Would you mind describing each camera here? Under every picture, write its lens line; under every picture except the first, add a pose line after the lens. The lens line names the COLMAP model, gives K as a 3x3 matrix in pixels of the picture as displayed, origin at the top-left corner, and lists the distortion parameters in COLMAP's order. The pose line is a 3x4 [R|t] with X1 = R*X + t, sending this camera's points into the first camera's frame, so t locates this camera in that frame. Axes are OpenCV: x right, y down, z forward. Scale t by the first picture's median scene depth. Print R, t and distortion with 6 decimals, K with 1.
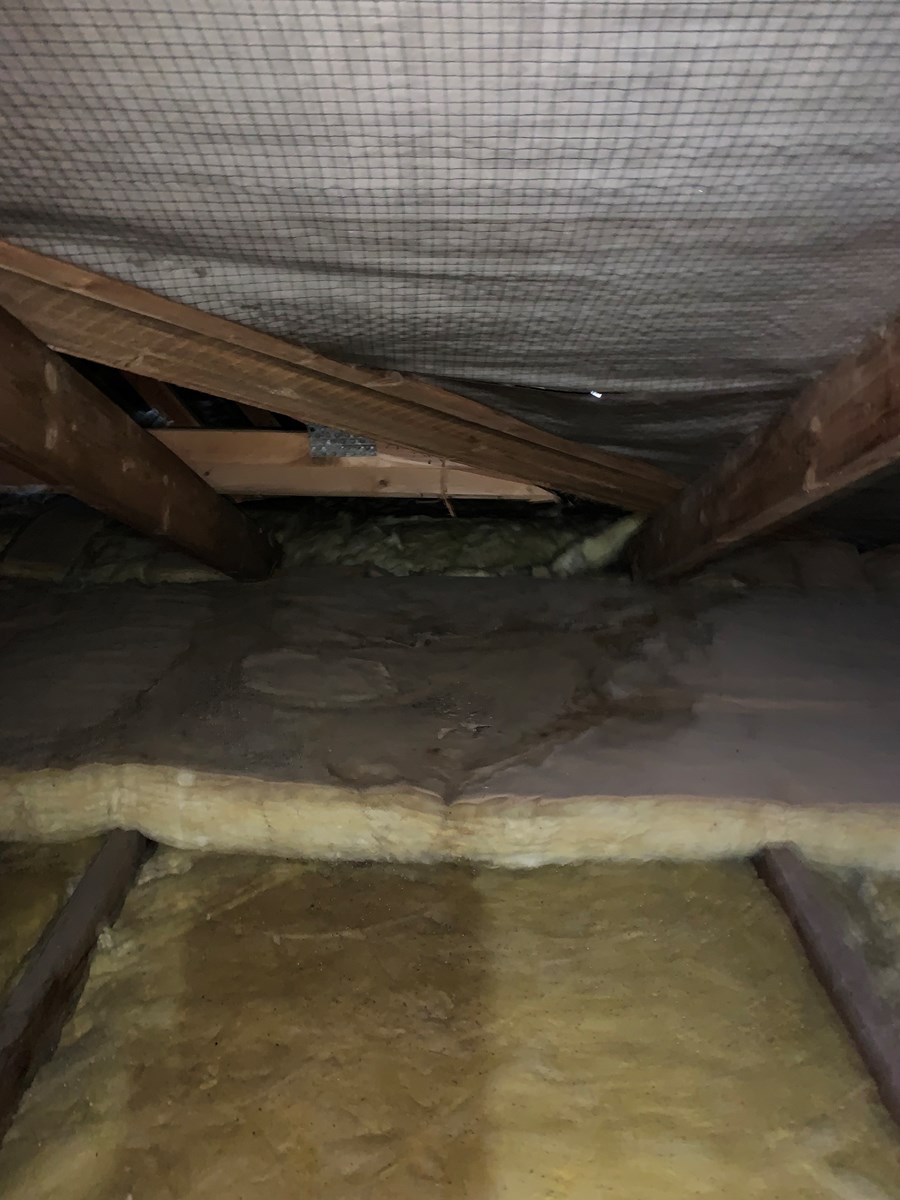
lens RADIAL K [[915.0, 0, 457.5], [0, 915.0, 595.7], [0, 0, 1]] dist [0.052991, -0.059108]
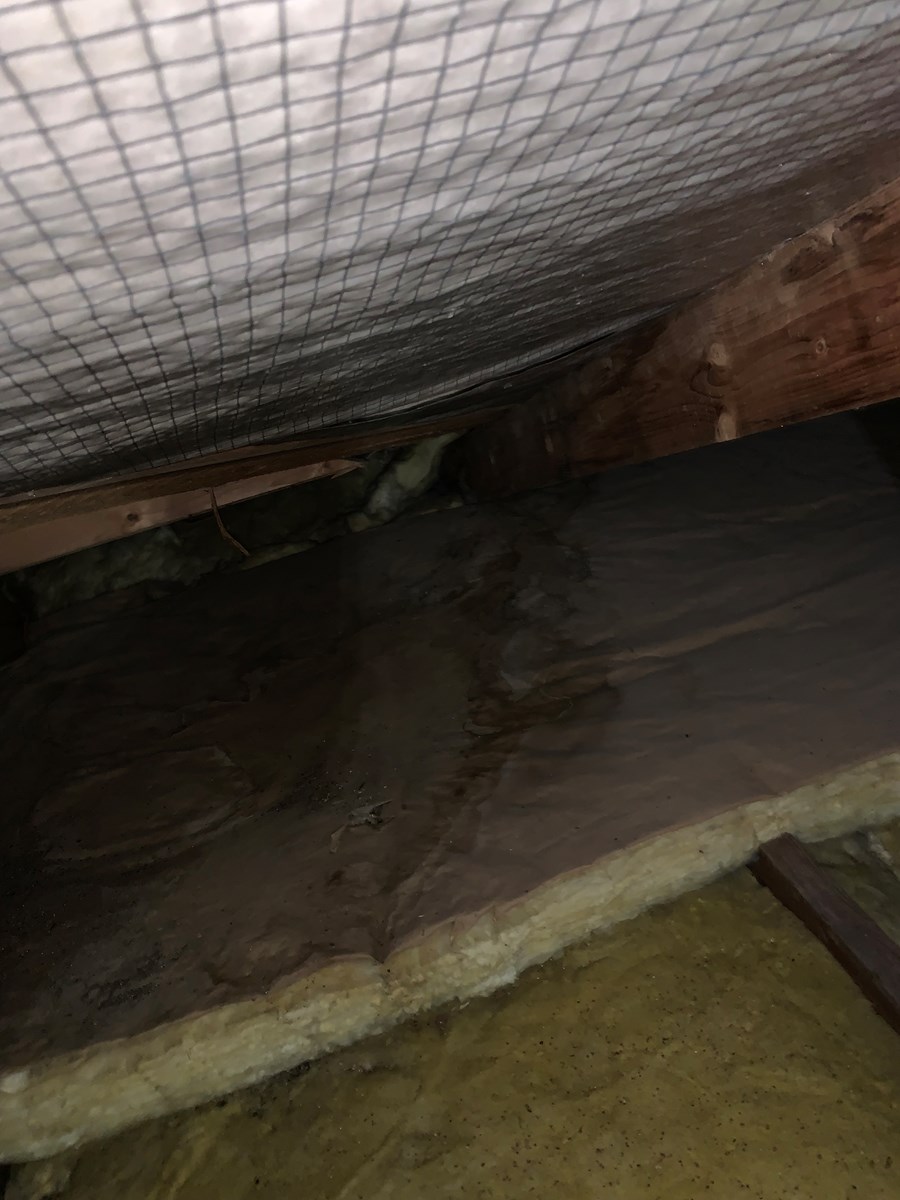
lens RADIAL K [[915.0, 0, 466.6], [0, 915.0, 576.4], [0, 0, 1]] dist [0.052991, -0.059108]
pose [[0.924871, -0.328928, 0.190839, 0.012481], [0.292748, 0.936143, 0.194770, -0.194534], [-0.242718, -0.124270, 0.962105, 0.299704]]
